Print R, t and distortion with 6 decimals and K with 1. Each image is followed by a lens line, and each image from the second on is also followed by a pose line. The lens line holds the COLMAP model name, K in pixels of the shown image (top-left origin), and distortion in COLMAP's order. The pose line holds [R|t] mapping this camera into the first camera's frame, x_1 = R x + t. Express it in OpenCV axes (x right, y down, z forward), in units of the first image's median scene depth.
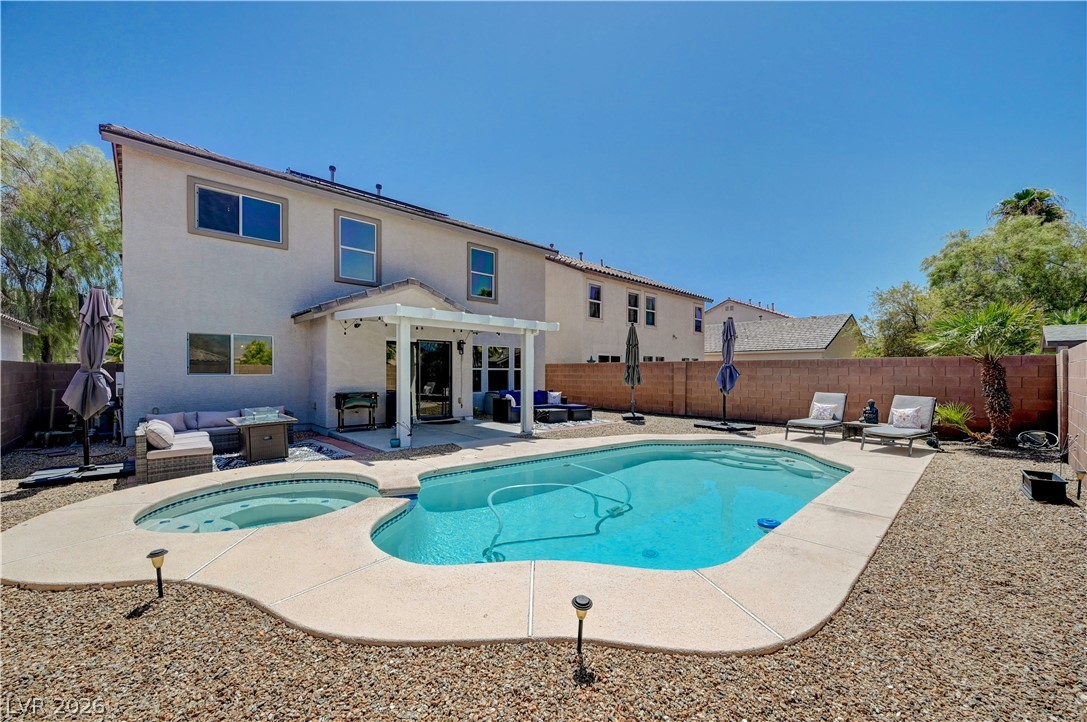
lens RADIAL K [[441.2, 0, 542.6], [0, 441.2, 373.8], [0, 0, 1]] dist [0.003665, -0.000009]
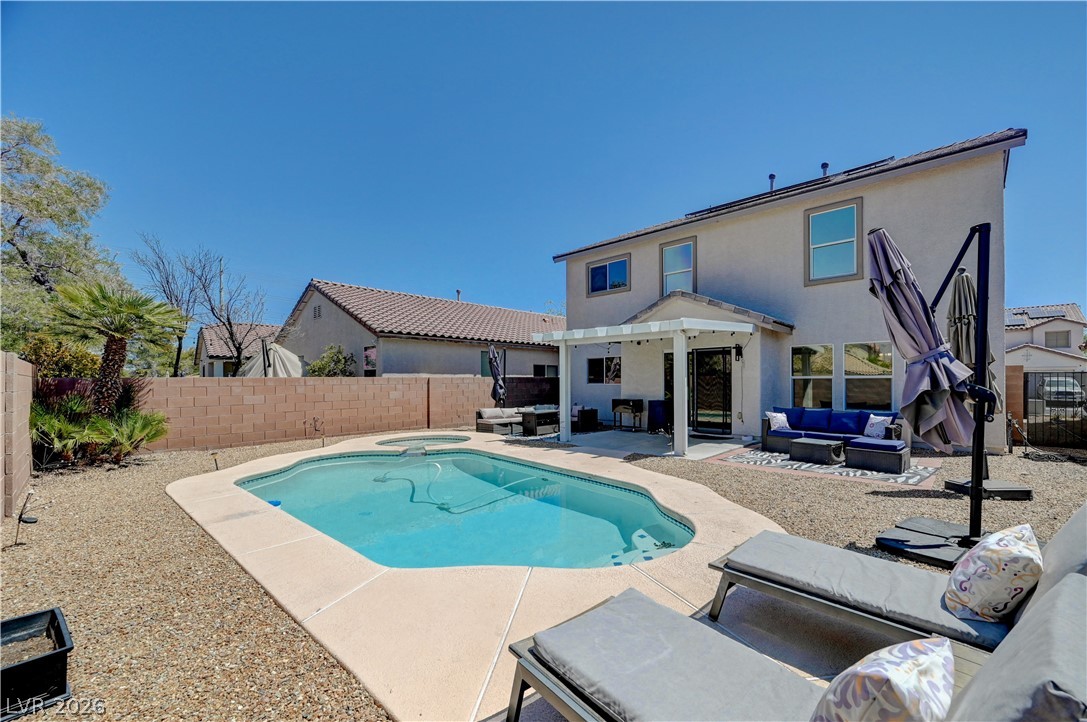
lens RADIAL K [[440.7, 0, 570.5], [0, 440.7, 380.9], [0, 0, 1]] dist [0.006713, 0.000057]
pose [[0.089486, -0.003226, -0.995983, 0.707401], [0.001433, 0.999994, -0.003111, -0.004588], [0.995987, -0.001148, 0.089490, 0.682416]]
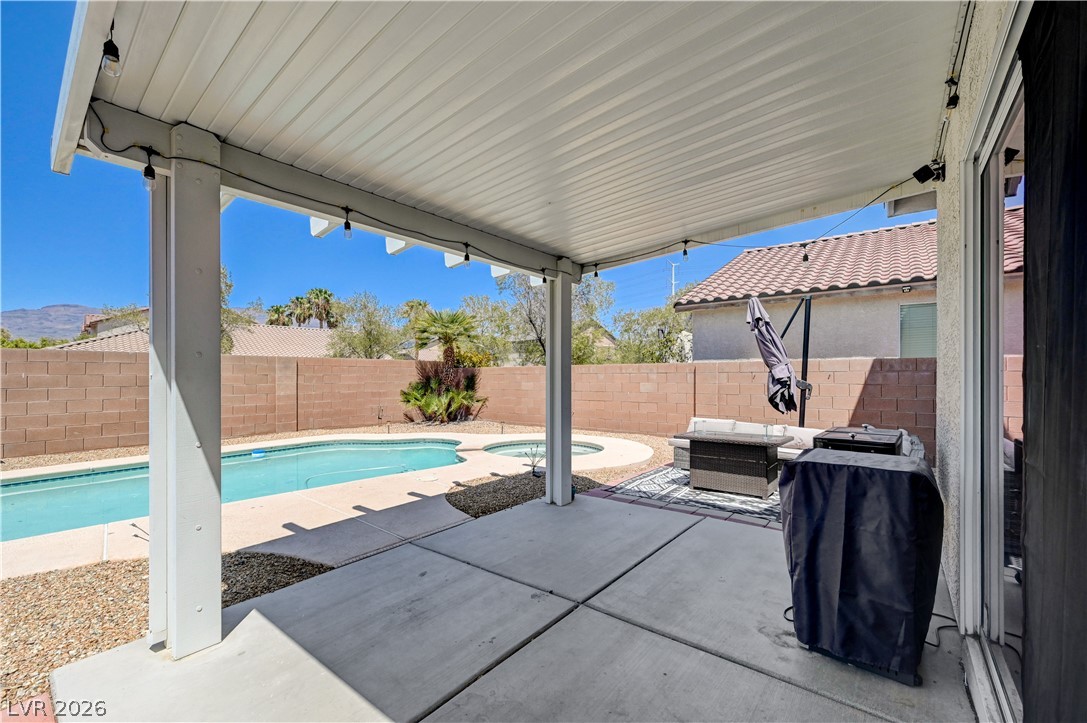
lens RADIAL K [[441.2, 0, 542.6], [0, 441.2, 374.3], [0, 0, 1]] dist [0.003665, -0.000009]
pose [[-0.987768, -0.001836, -0.155923, -0.154545], [-0.002068, 0.999997, 0.001329, 0.001632], [0.155920, 0.001636, -0.987768, 1.156578]]
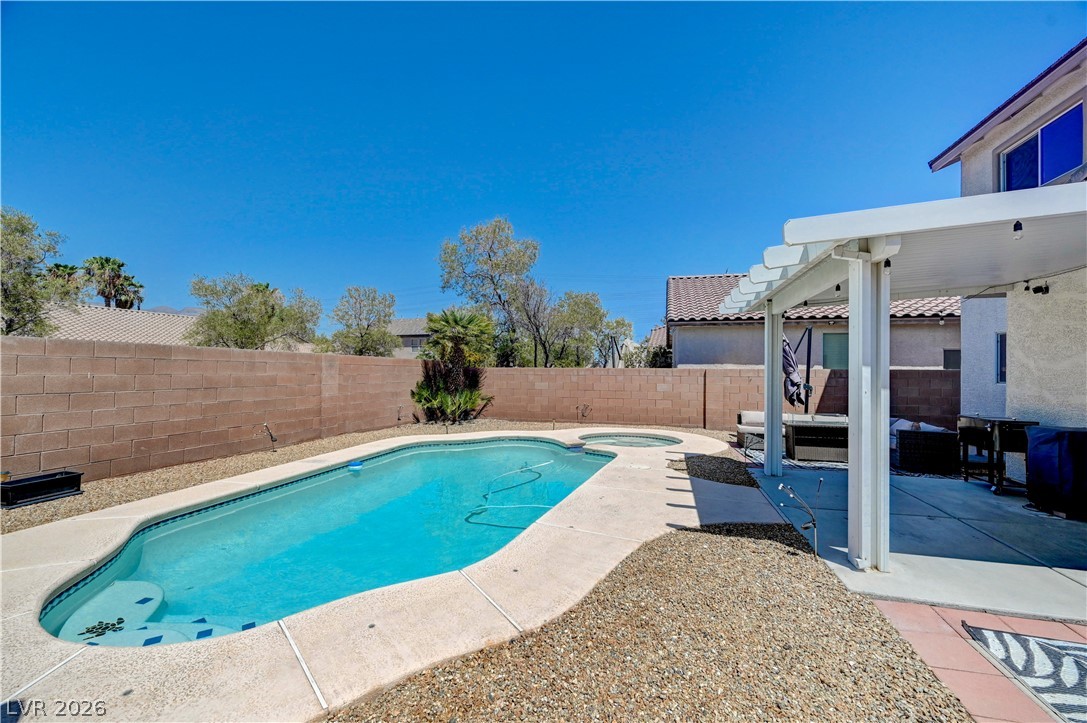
lens RADIAL K [[431.0, 0, 543.4], [0, 431.0, 365.7], [0, 0, 1]] dist [0.000697, 0.000710]
pose [[-0.853091, -0.020196, -0.521370, 0.309081], [-0.015529, 0.999791, -0.013319, -0.006664], [0.521530, -0.003266, -0.853226, 1.074165]]
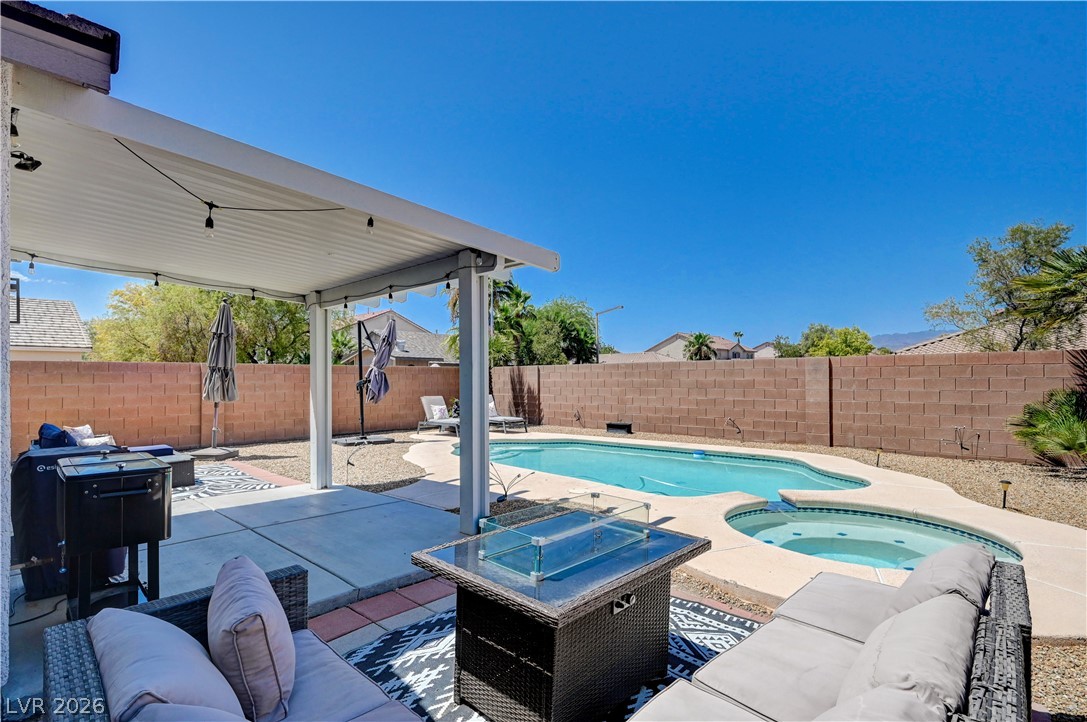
lens RADIAL K [[528.2, 0, 547.6], [0, 528.2, 375.1], [0, 0, 1]] dist [0.003970, 0.000085]
pose [[-0.094725, 0.003953, 0.995496, -0.664256], [0.010556, 0.999940, -0.002966, -0.003558], [-0.995448, 0.010228, -0.094761, 0.735071]]
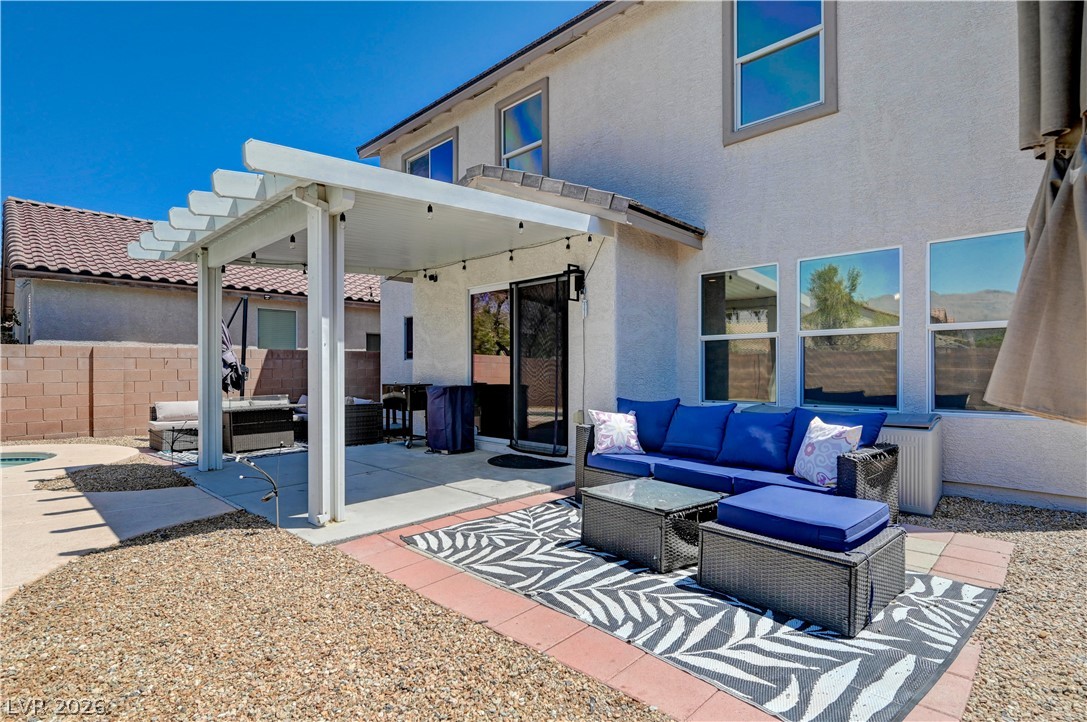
lens RADIAL K [[538.8, 0, 547.2], [0, 538.8, 369.3], [0, 0, 1]] dist [-0.001196, -0.001026]
pose [[0.060887, -0.002962, -0.998140, 0.335743], [0.001315, 0.999995, -0.002887, 0.020971], [0.998144, -0.001137, 0.060891, 1.064591]]
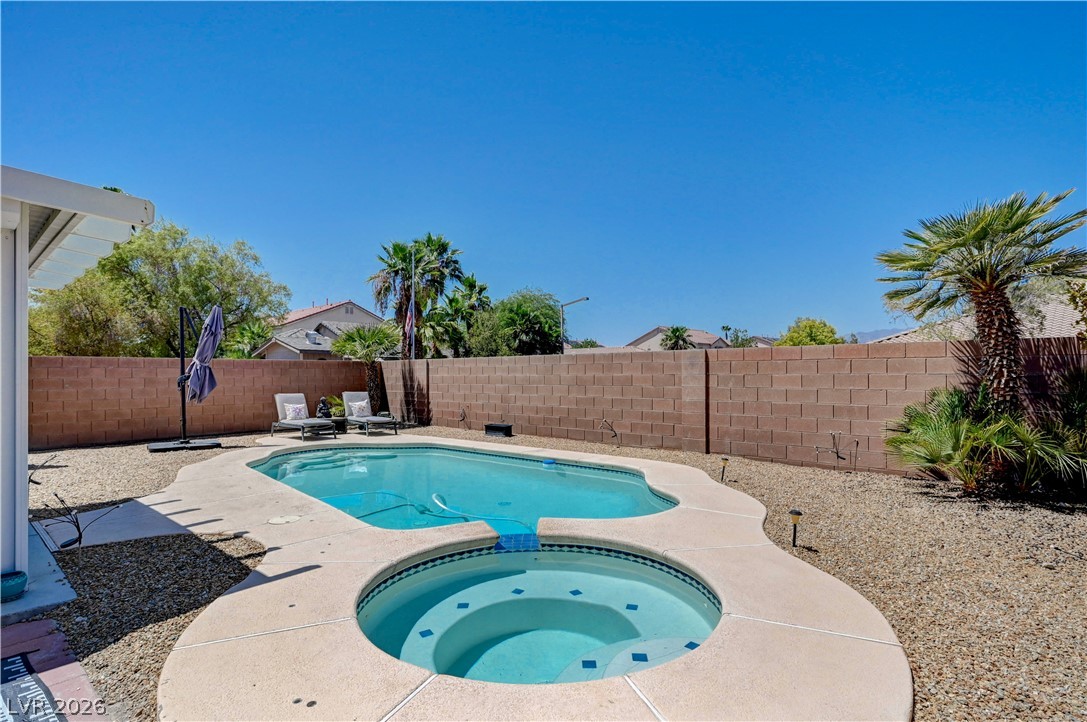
lens RADIAL K [[538.8, 0, 547.2], [0, 538.8, 369.3], [0, 0, 1]] dist [-0.001196, -0.001026]
pose [[-0.104020, 0.004897, 0.994563, -0.572029], [0.009249, 0.999949, -0.003956, -0.001879], [-0.994532, 0.008787, -0.104060, 0.477671]]
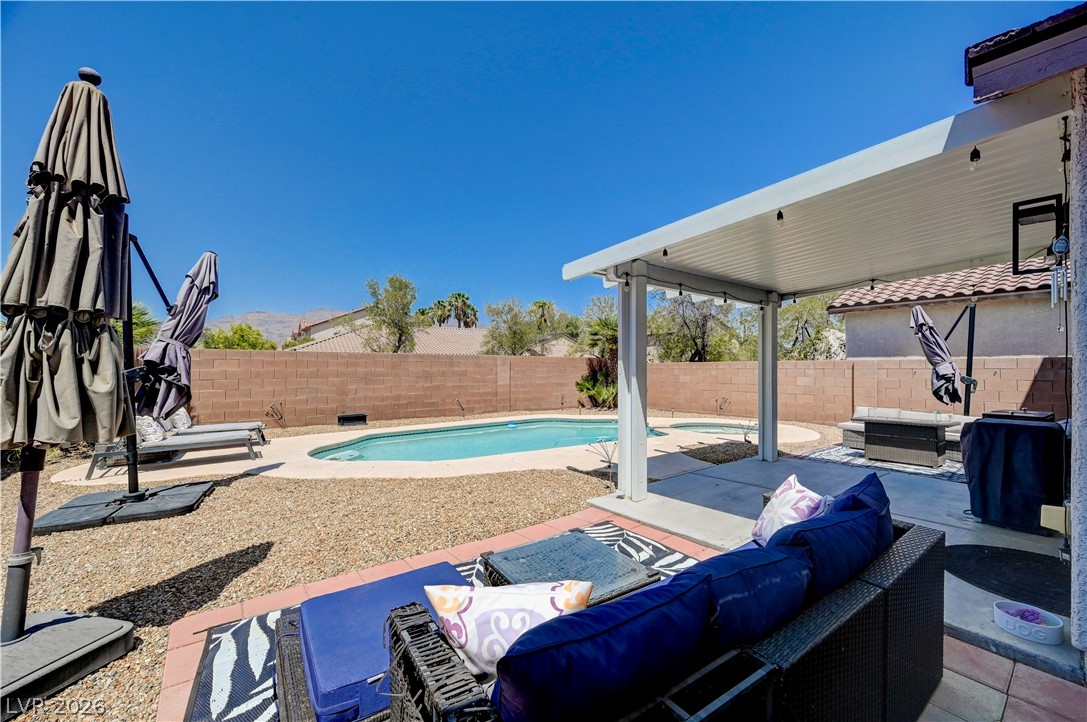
lens RADIAL K [[429.6, 0, 544.3], [0, 429.6, 362.9], [0, 0, 1]] dist [0.001194, -0.000200]
pose [[-0.996916, -0.003336, 0.078404, 0.020815], [-0.003943, 0.999963, -0.007584, -0.003844], [-0.078376, -0.007870, -0.996893, 1.353859]]
